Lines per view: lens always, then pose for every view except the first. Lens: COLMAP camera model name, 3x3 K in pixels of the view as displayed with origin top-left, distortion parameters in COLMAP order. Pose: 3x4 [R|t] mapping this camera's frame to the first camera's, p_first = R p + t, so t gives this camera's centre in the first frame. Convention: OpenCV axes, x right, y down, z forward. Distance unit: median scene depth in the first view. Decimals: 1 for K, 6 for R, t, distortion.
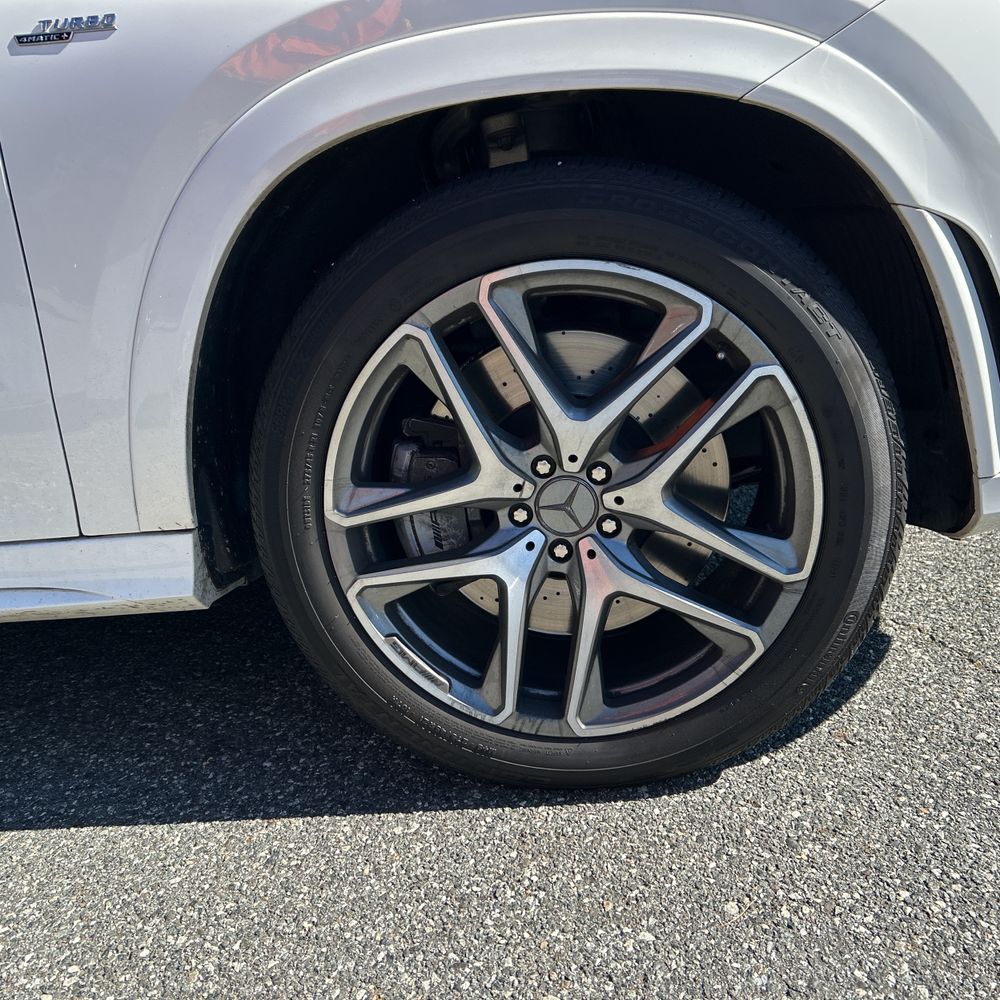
lens RADIAL K [[1012.1, 0, 481.6], [0, 1012.1, 517.1], [0, 0, 1]] dist [0.013932, 0.000000]
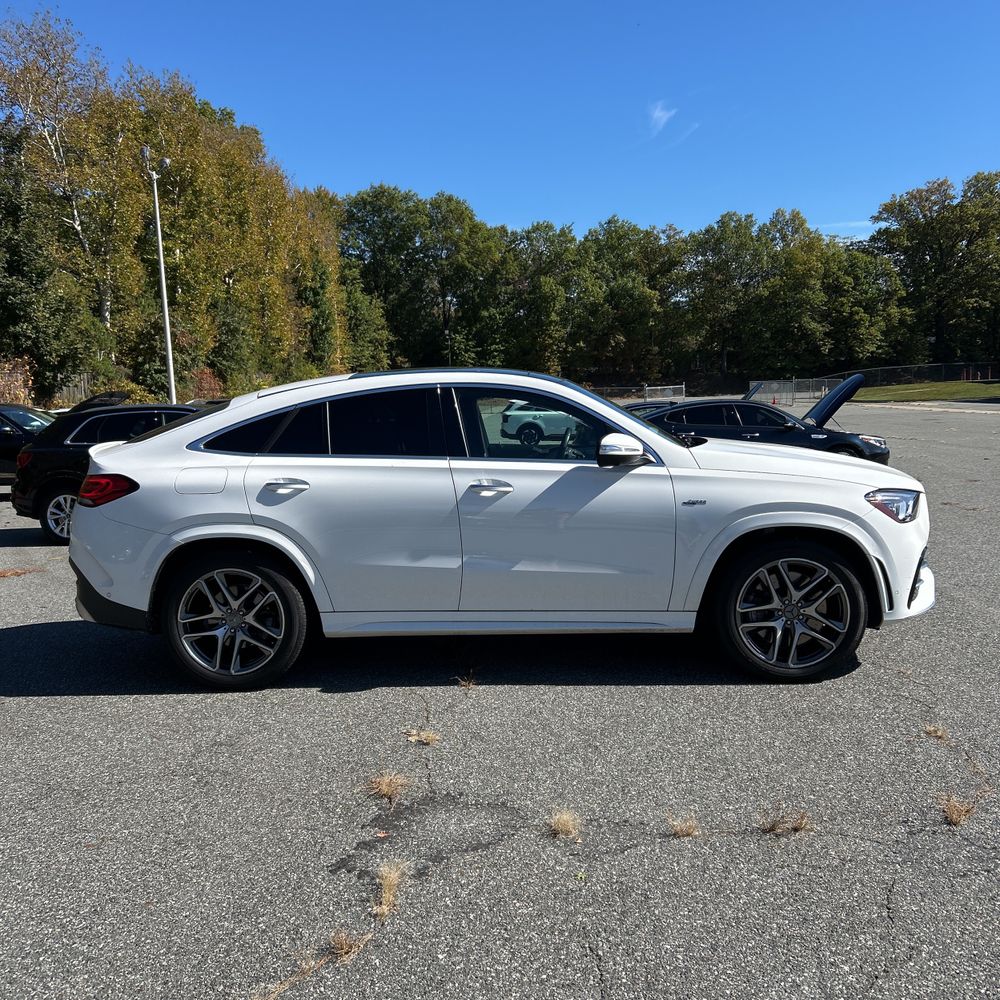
lens RADIAL K [[1012.1, 0, 477.5], [0, 1012.1, 507.7], [0, 0, 1]] dist [0.013932, 0.000000]
pose [[0.995812, 0.085748, 0.031717, -1.446961], [-0.077931, 0.977513, -0.195946, 0.515210], [-0.047806, 0.192654, 0.980102, -3.326170]]
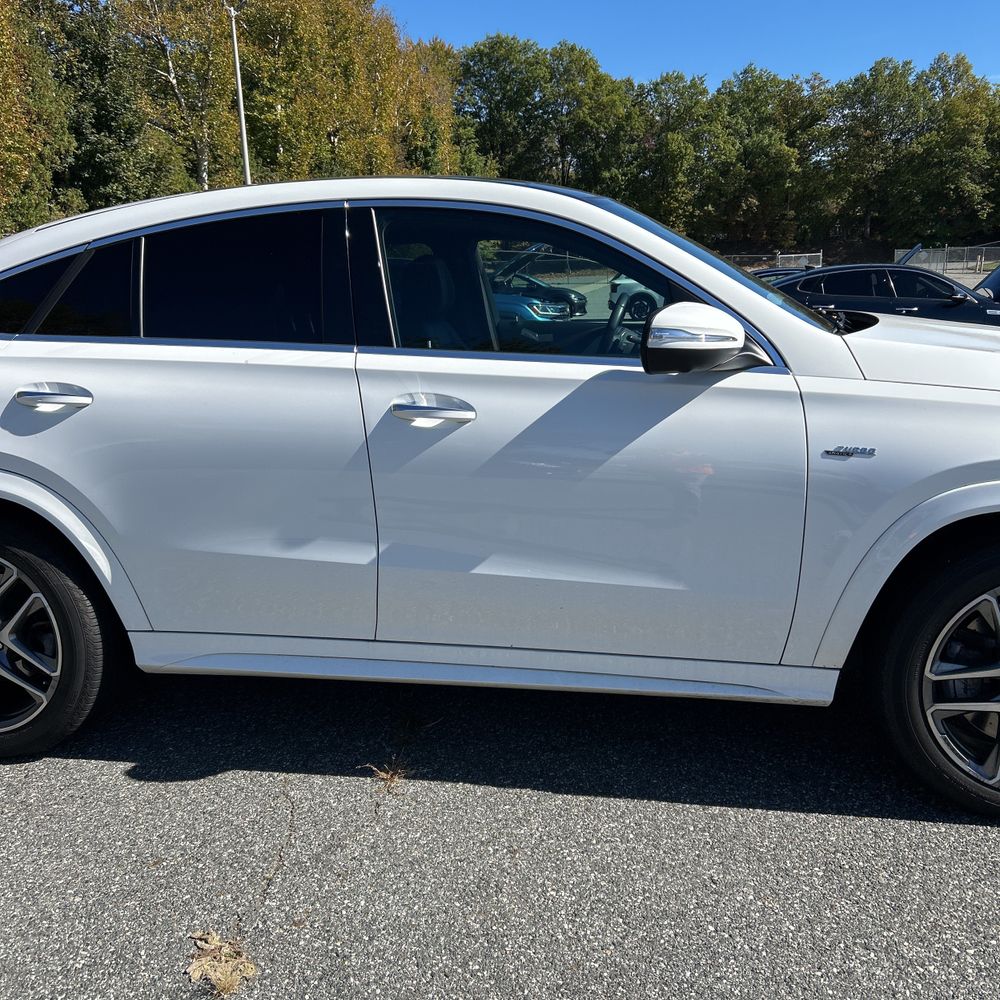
lens RADIAL K [[1012.1, 0, 483.9], [0, 1012.1, 497.5], [0, 0, 1]] dist [0.013932, 0.000000]
pose [[0.991599, 0.111011, -0.066398, -0.972447], [-0.115737, 0.990655, -0.072159, -0.106694], [0.057767, 0.079237, 0.995181, -1.198283]]
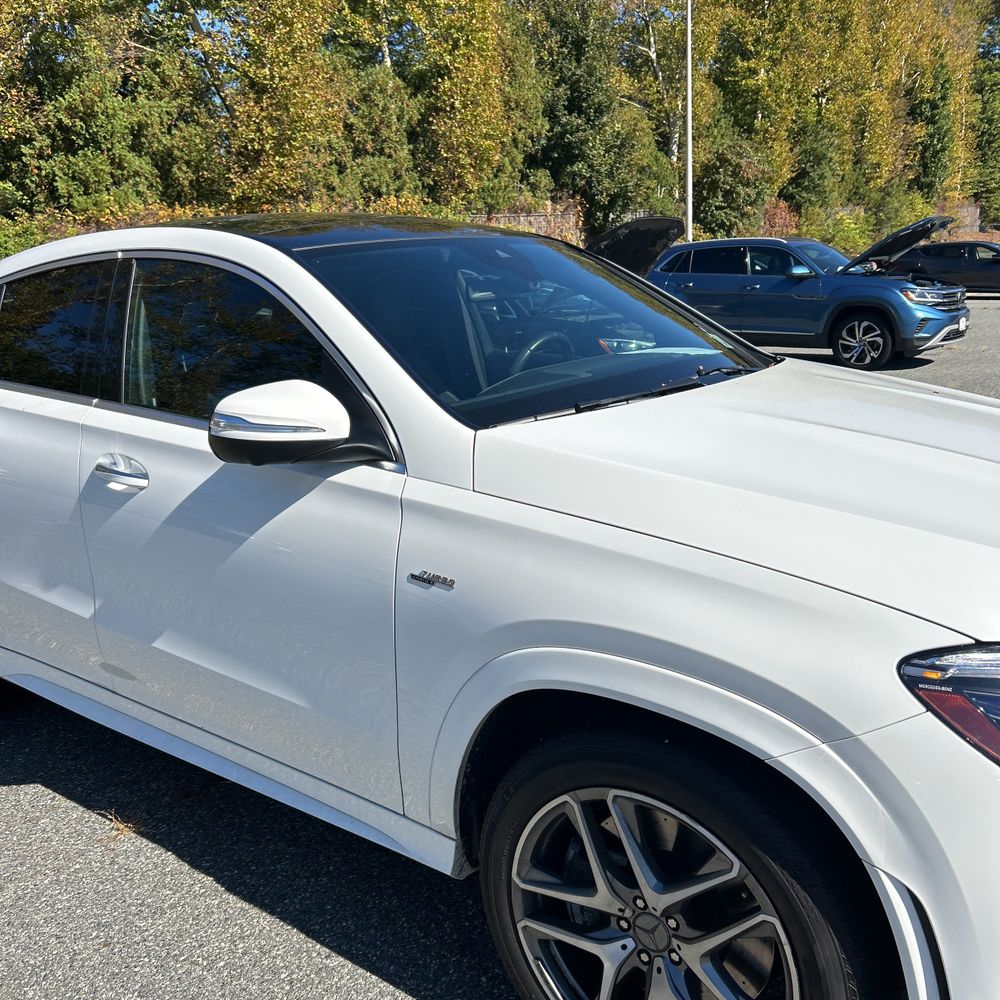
lens RADIAL K [[1012.1, 0, 479.9], [0, 1012.1, 499.2], [0, 0, 1]] dist [0.013932, 0.000000]
pose [[0.842196, 0.209085, -0.496980, 0.488562], [-0.219387, 0.974883, 0.038364, -0.646588], [0.492518, 0.076721, 0.866914, -0.495620]]
